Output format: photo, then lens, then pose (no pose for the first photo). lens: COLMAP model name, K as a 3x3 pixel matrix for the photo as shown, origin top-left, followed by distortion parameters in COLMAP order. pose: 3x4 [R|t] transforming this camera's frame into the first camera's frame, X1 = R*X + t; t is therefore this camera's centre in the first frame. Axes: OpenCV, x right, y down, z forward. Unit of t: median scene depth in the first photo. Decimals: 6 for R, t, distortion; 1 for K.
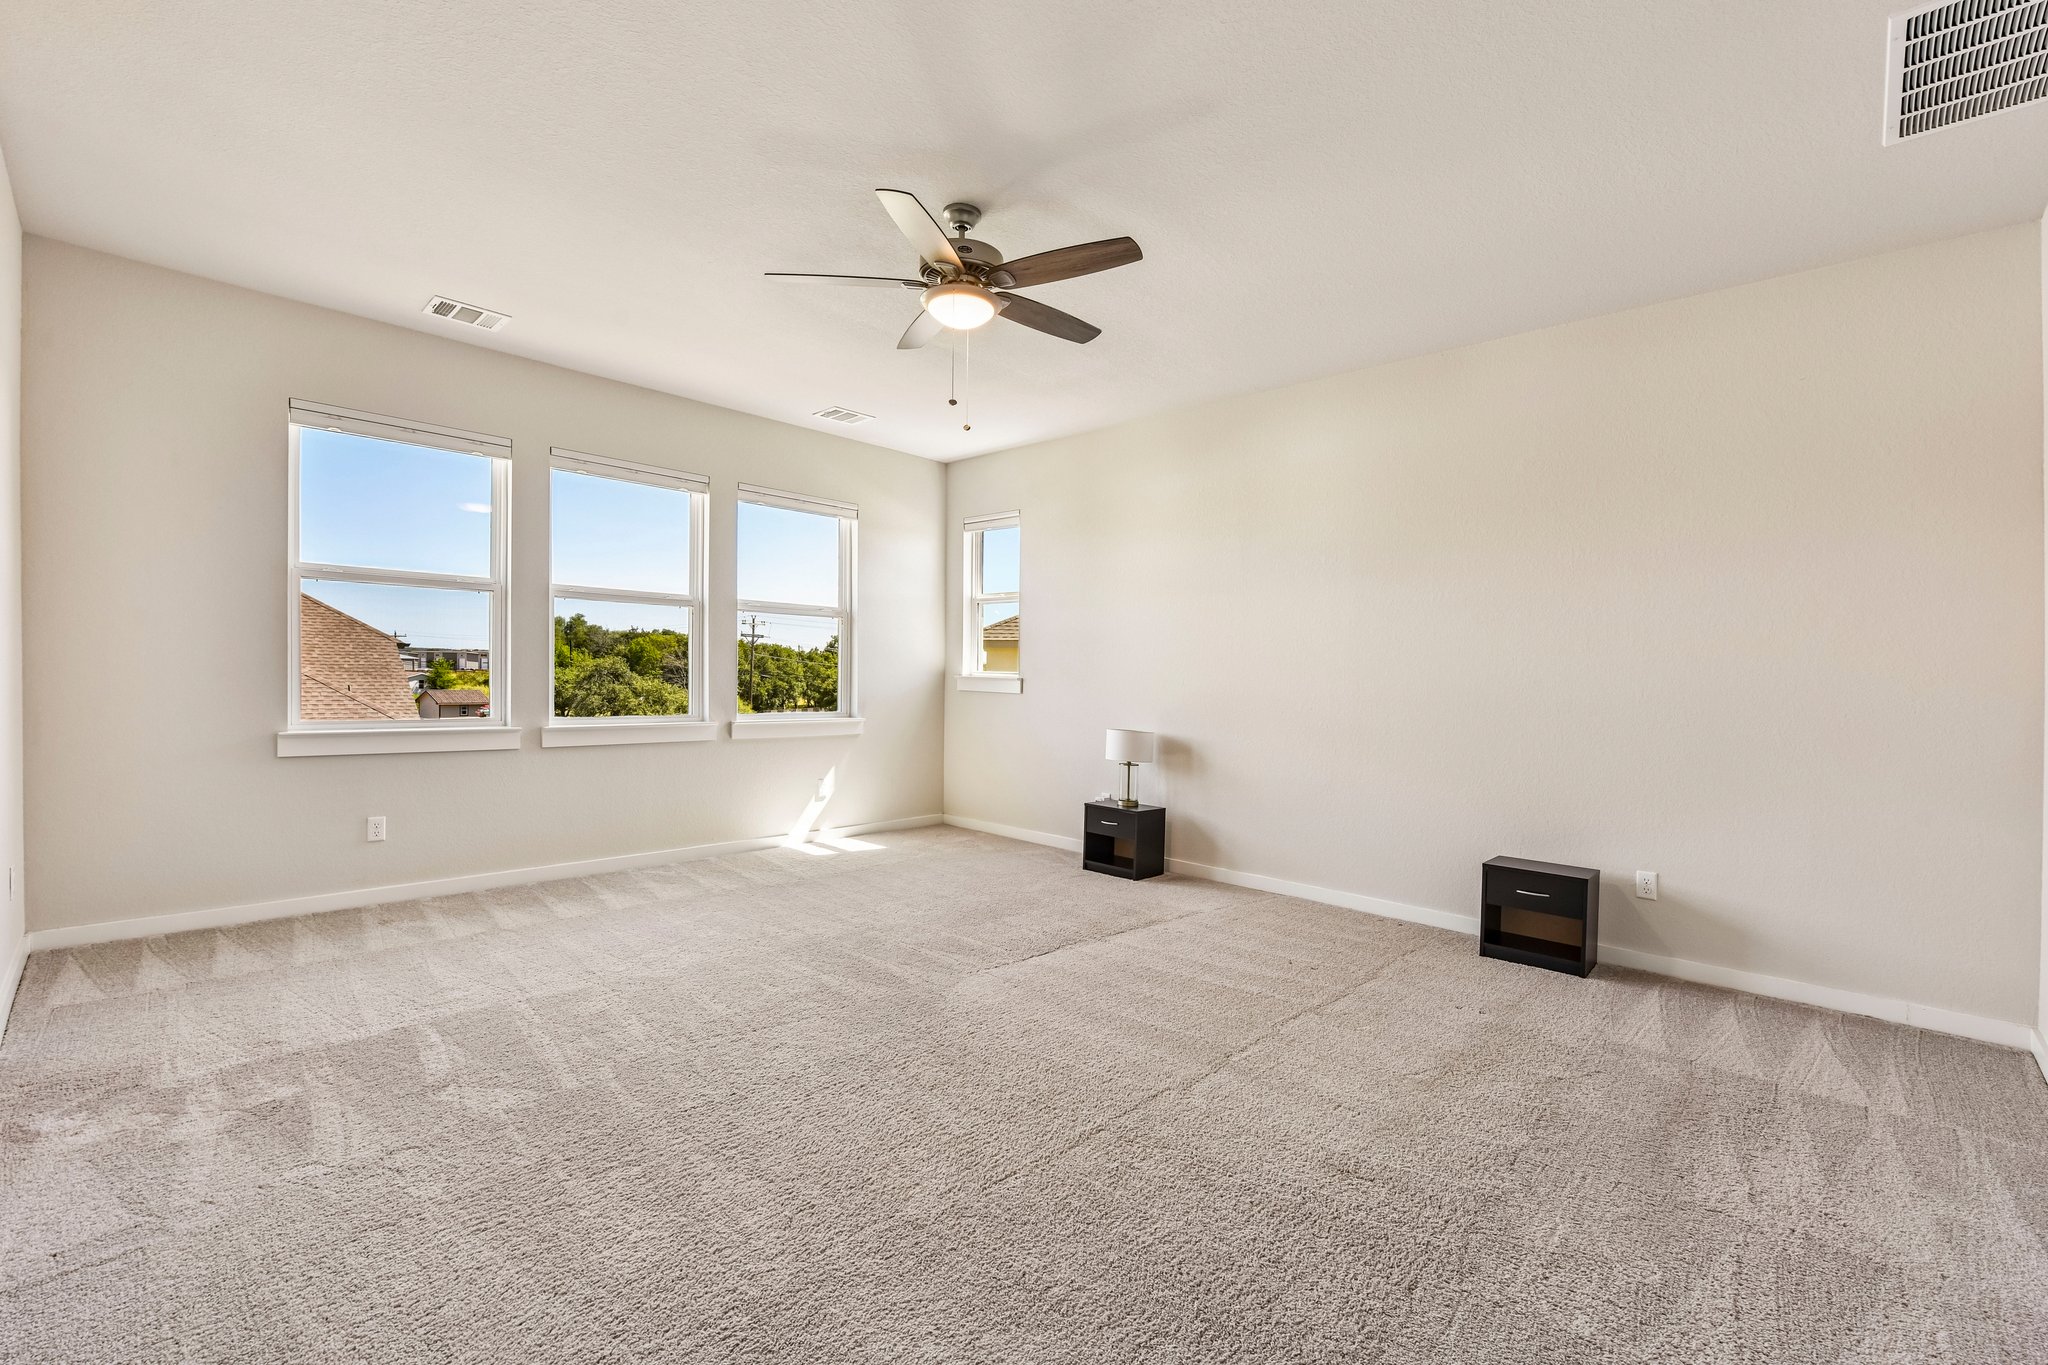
lens RADIAL K [[875.9, 0, 1011.2], [0, 875.9, 679.4], [0, 0, 1]] dist [-0.008944, -0.000204]
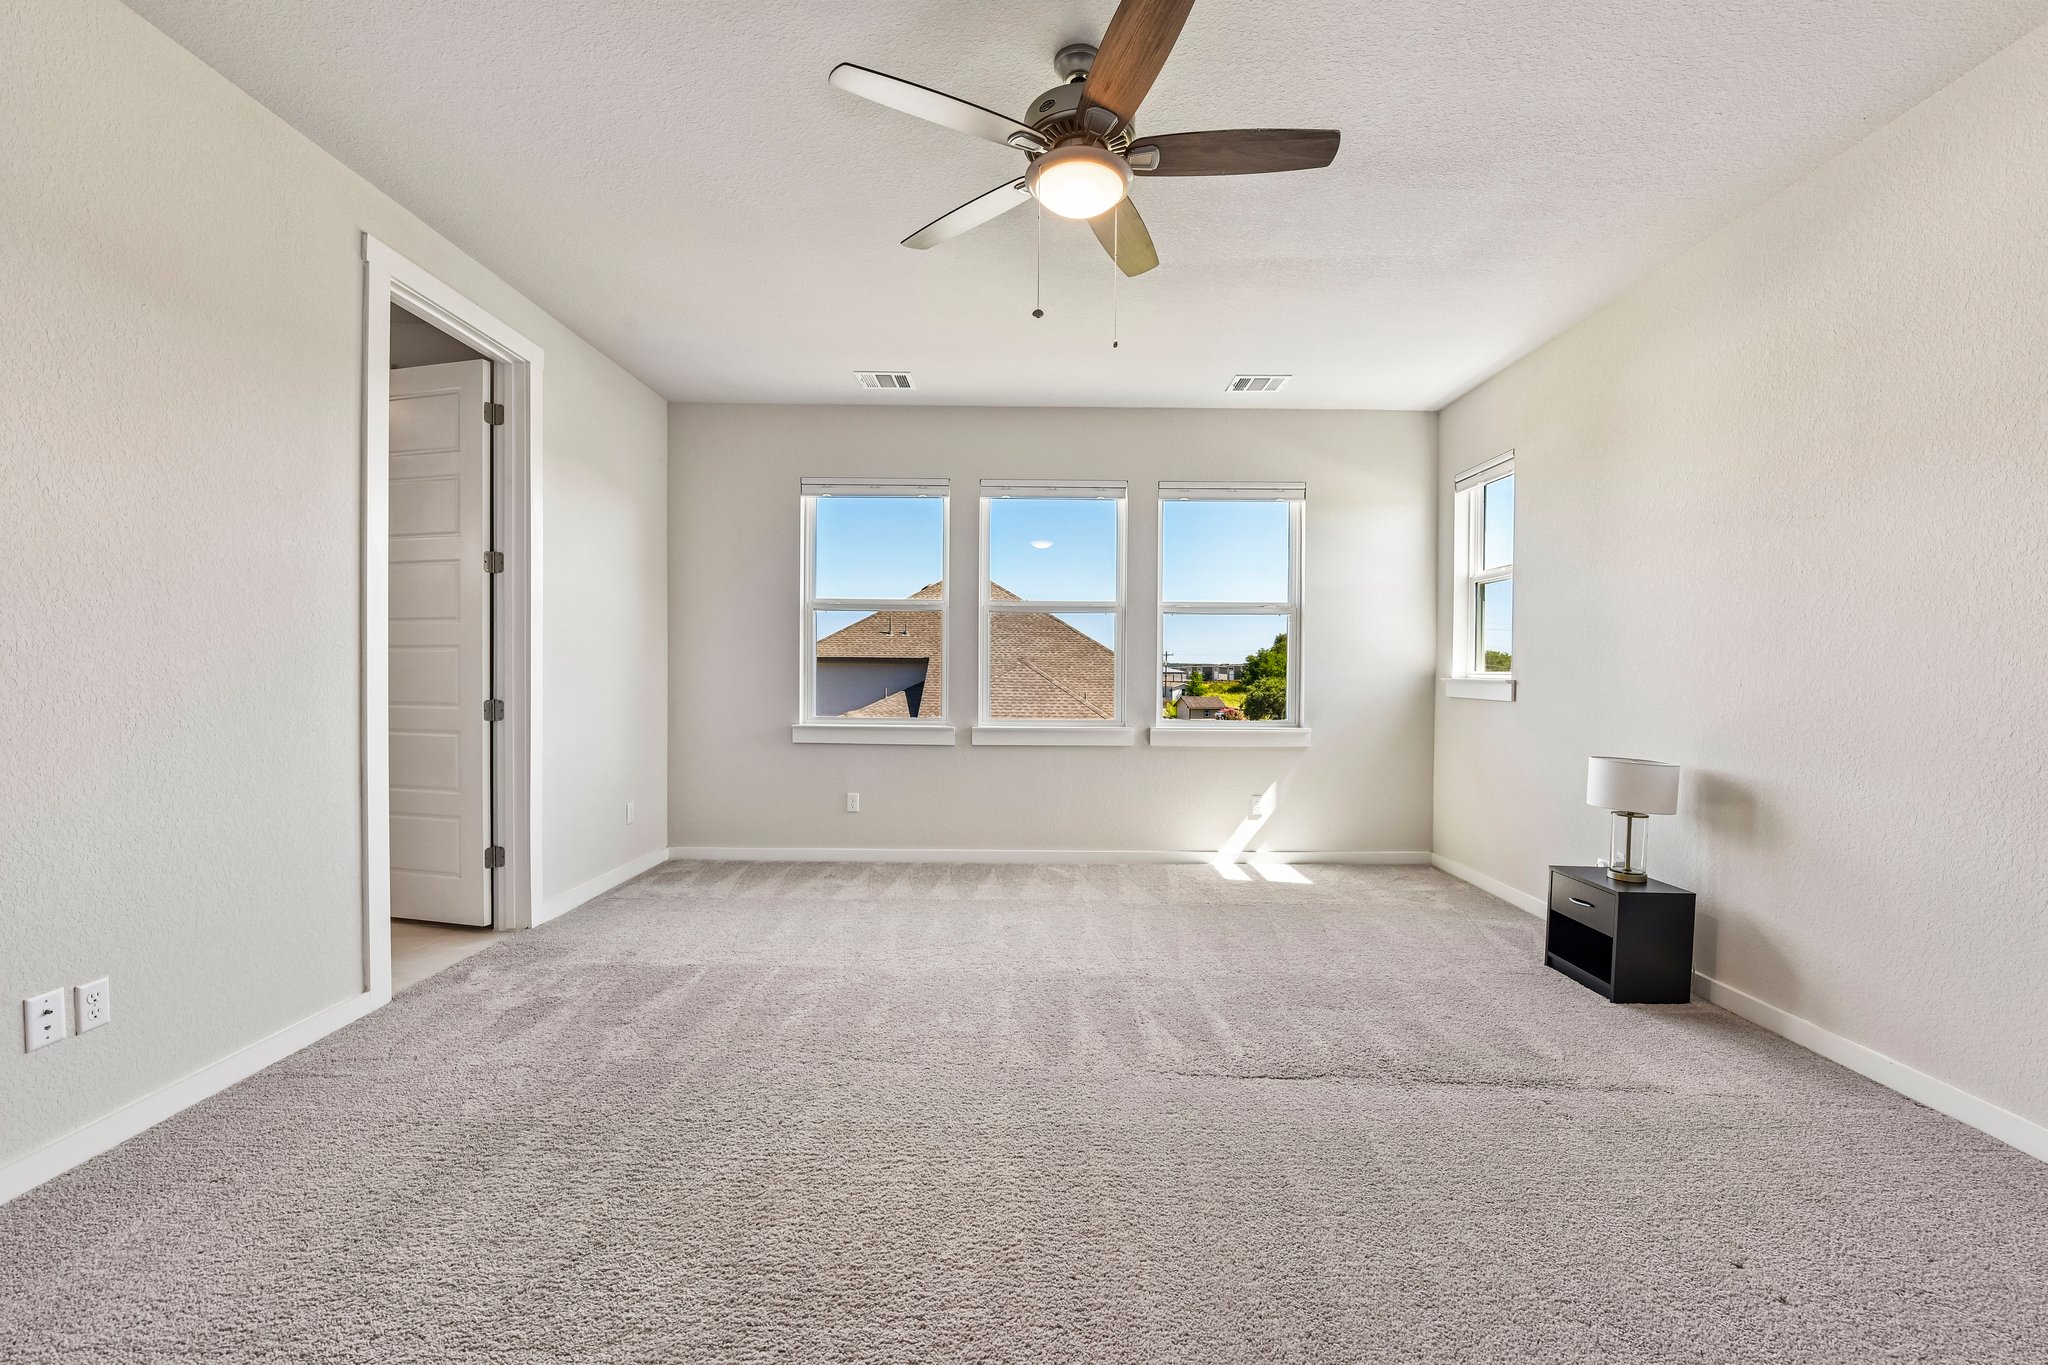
lens RADIAL K [[813.7, 0, 1029.6], [0, 813.7, 688.0], [0, 0, 1]] dist [-0.017230, -0.001972]
pose [[0.701247, -0.003835, -0.712908, 0.244760], [0.003890, 0.999991, -0.001553, 0.005158], [0.712907, -0.001684, 0.701256, 0.286438]]
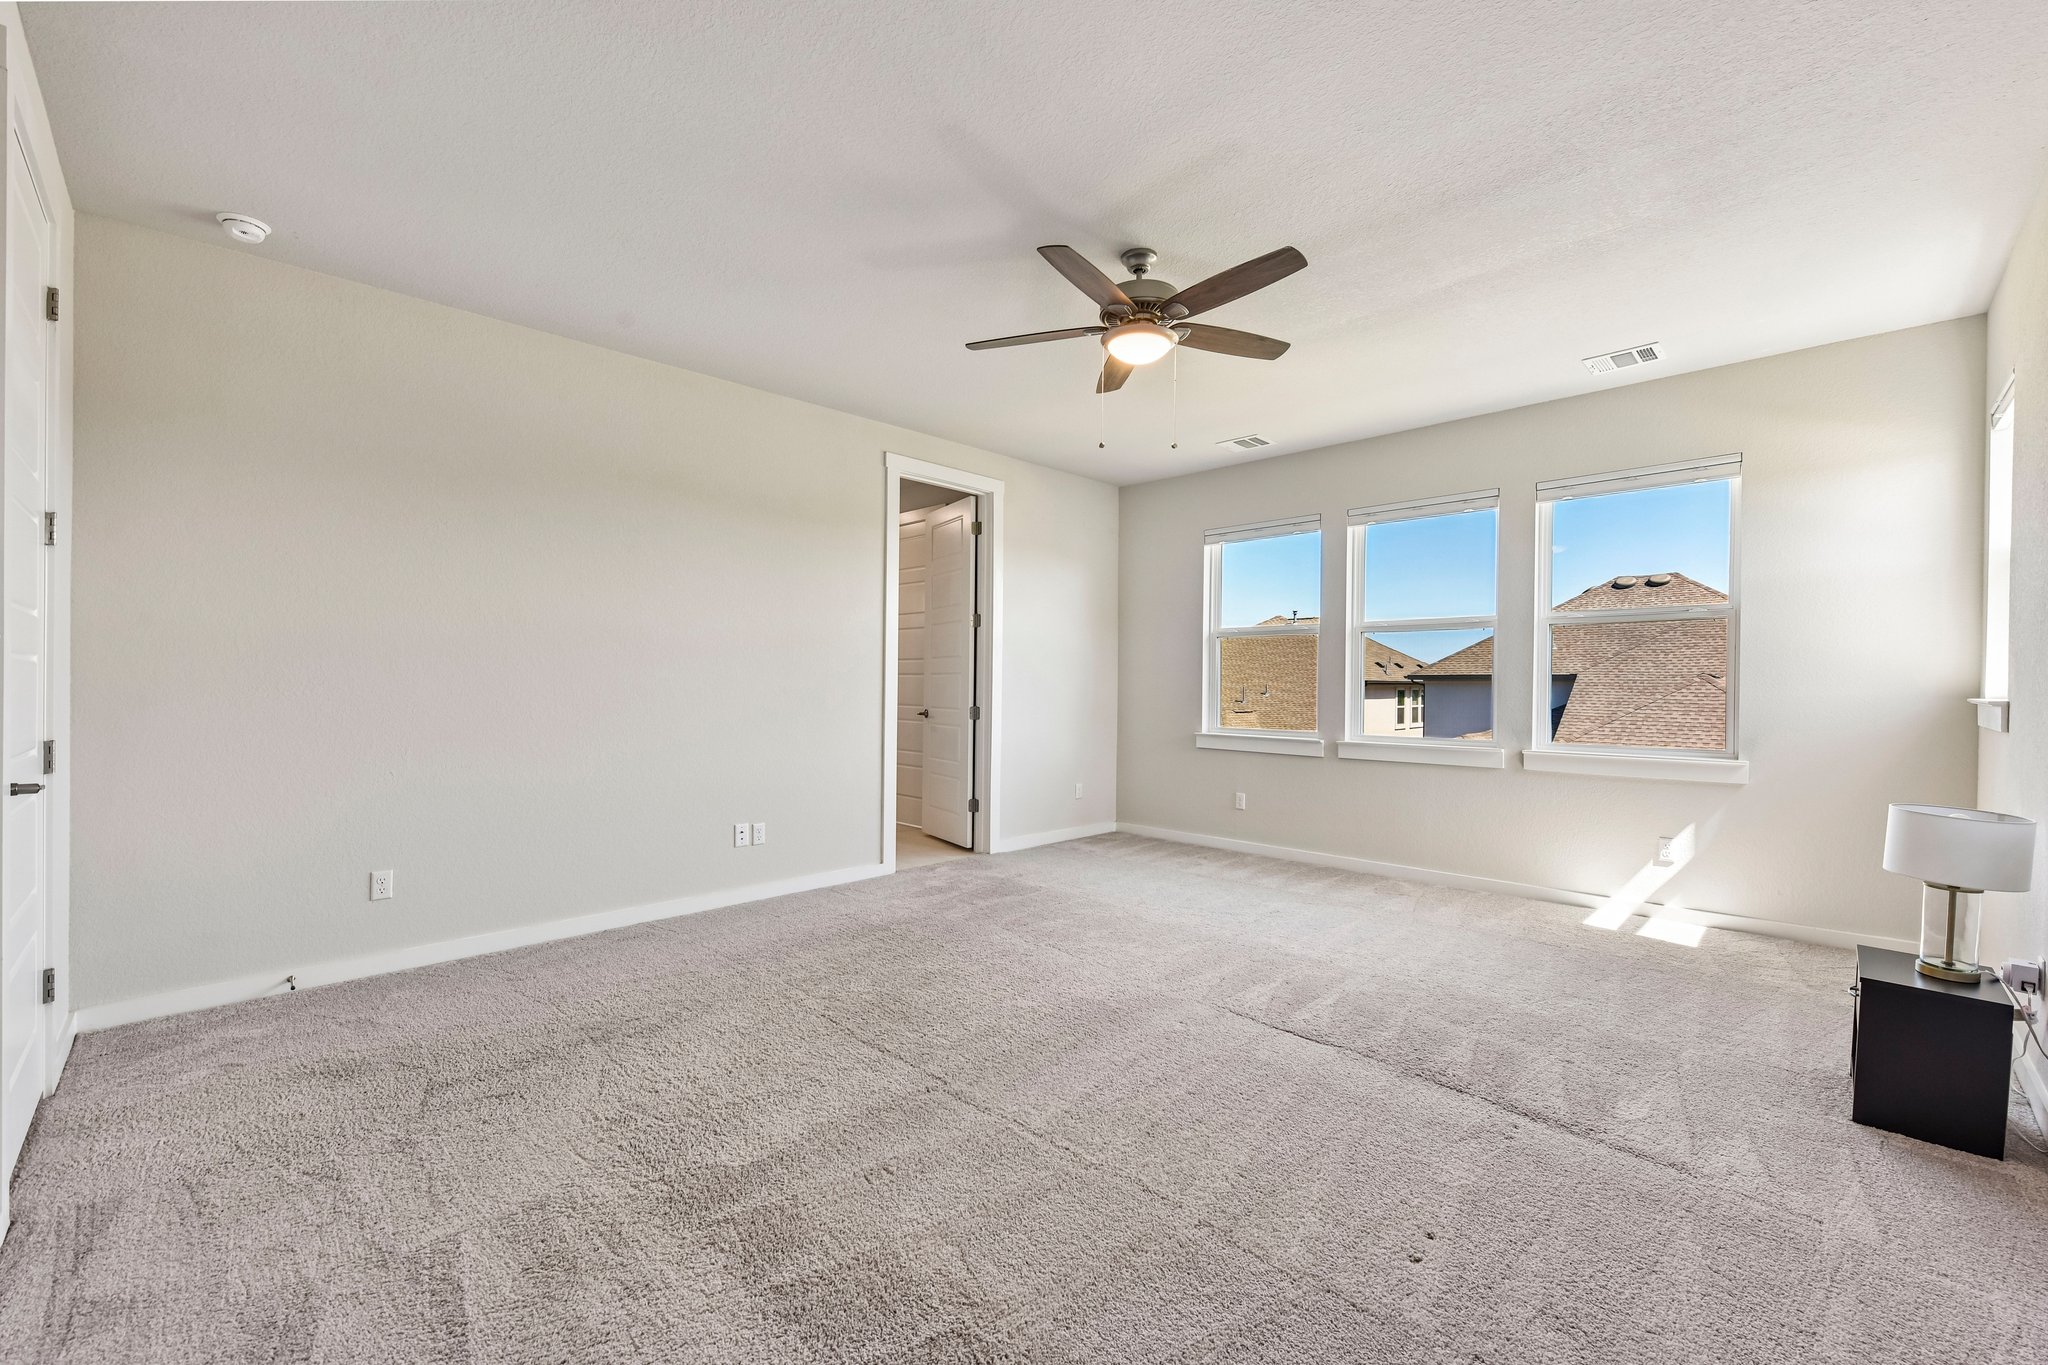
lens RADIAL K [[819.2, 0, 1029.4], [0, 819.2, 686.9], [0, 0, 1]] dist [-0.014564, -0.000405]
pose [[0.002361, -0.021586, -0.999764, 0.550485], [-0.013993, 0.999668, -0.021617, 0.008751], [0.999899, 0.014041, 0.002058, 0.516559]]
